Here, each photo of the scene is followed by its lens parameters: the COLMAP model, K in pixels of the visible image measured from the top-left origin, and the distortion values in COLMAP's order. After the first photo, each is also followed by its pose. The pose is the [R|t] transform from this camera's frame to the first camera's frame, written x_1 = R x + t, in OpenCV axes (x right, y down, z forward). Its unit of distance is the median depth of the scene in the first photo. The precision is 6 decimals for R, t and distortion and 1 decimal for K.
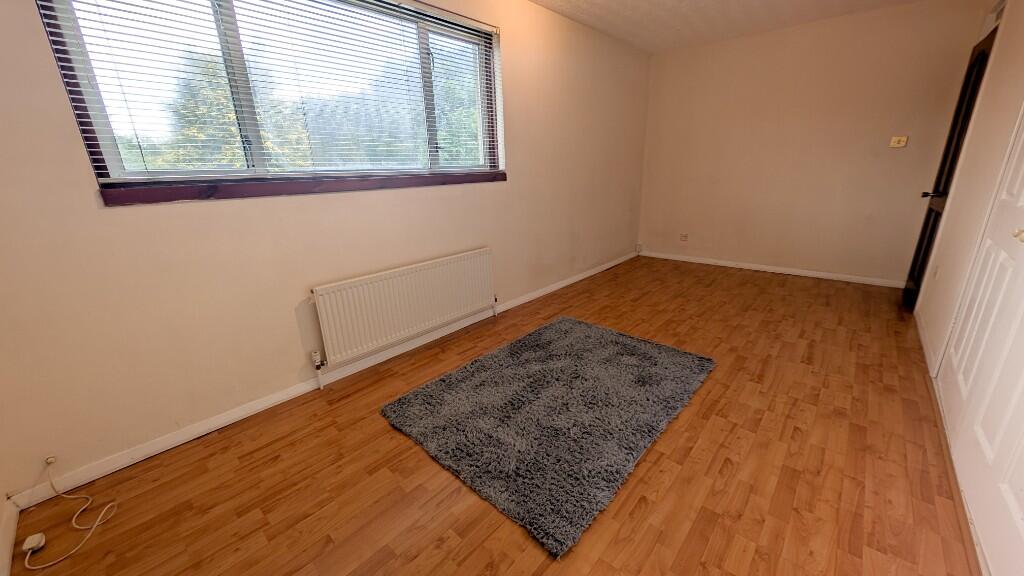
lens RADIAL K [[377.3, 0, 513.8], [0, 377.3, 286.4], [0, 0, 1]] dist [0.003433, 0.000021]
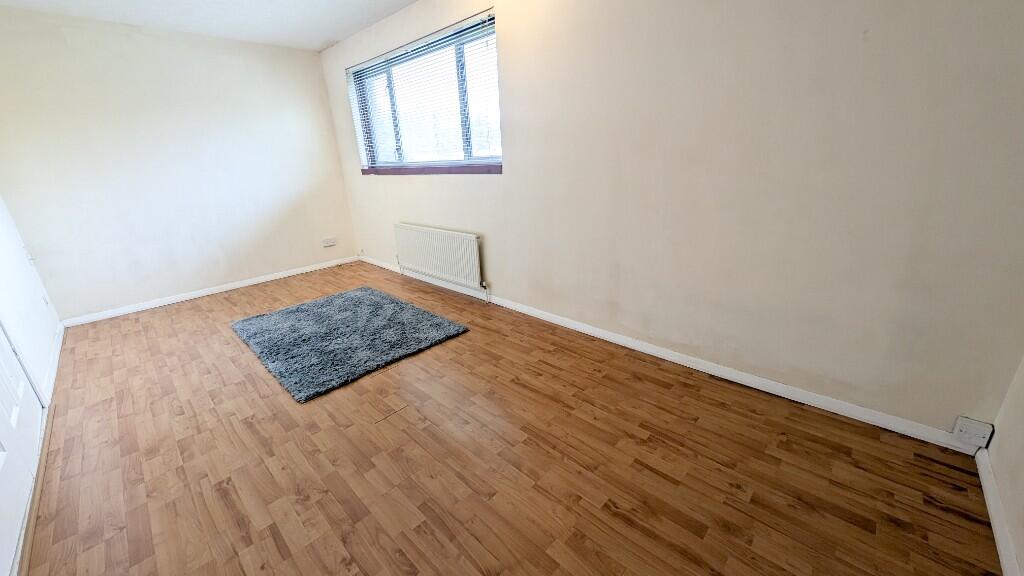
lens RADIAL K [[377.3, 0, 514.7], [0, 377.3, 286.6], [0, 0, 1]] dist [0.003433, 0.000021]
pose [[-0.013515, 0.356332, -0.934262, 1.226196], [-0.254364, 0.902384, 0.347853, -0.463870], [0.967014, 0.242344, 0.078442, 1.315806]]
